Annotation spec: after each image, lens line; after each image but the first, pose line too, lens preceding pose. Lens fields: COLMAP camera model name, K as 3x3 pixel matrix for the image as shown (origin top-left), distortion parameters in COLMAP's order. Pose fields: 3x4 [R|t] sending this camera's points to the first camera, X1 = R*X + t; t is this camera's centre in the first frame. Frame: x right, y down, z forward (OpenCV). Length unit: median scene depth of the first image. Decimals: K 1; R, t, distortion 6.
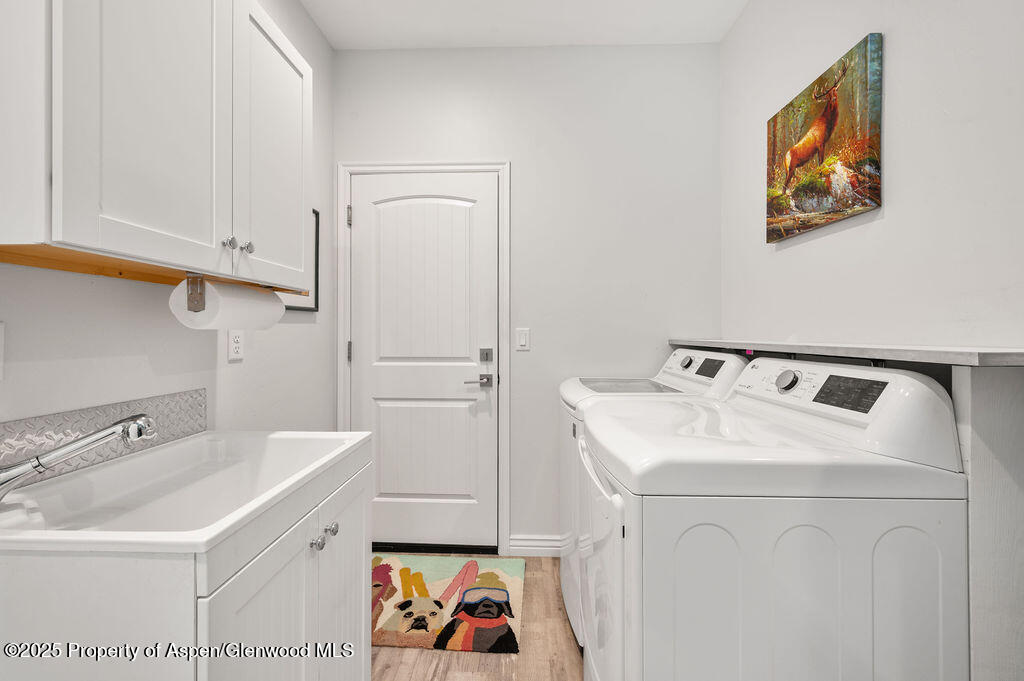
lens RADIAL K [[410.6, 0, 511.6], [0, 410.6, 332.1], [0, 0, 1]] dist [-0.001649, -0.000297]
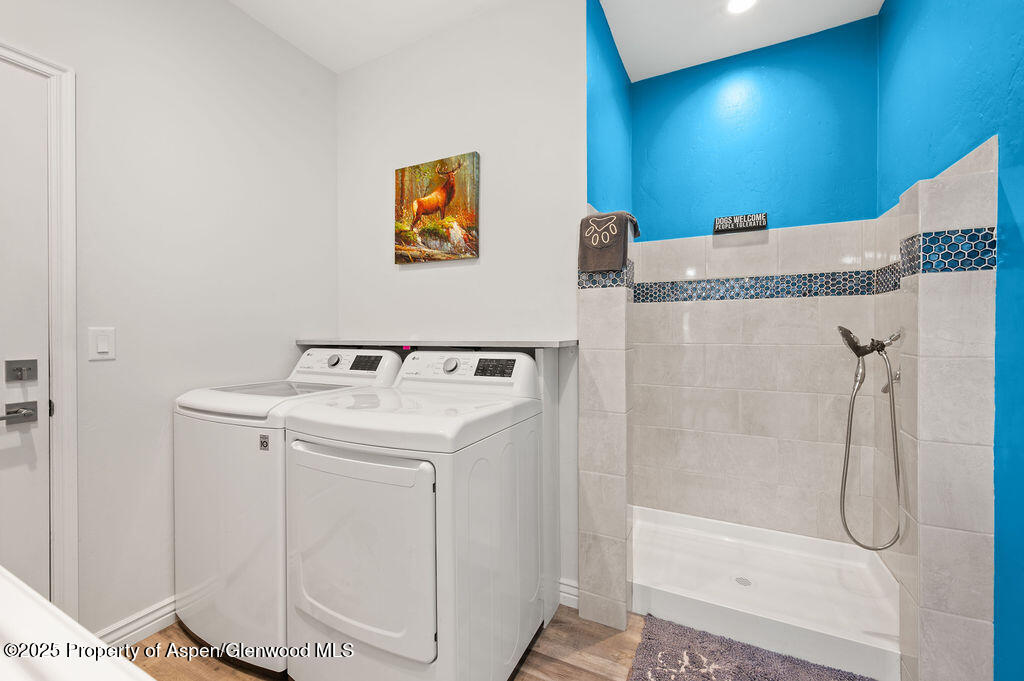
lens RADIAL K [[410.6, 0, 511.6], [0, 410.6, 332.1], [0, 0, 1]] dist [-0.001649, -0.000297]
pose [[0.420485, 0.001863, 0.907298, -0.470089], [0.001147, 0.999996, -0.002585, 0.002433], [-0.907299, 0.002127, 0.420481, 0.146517]]
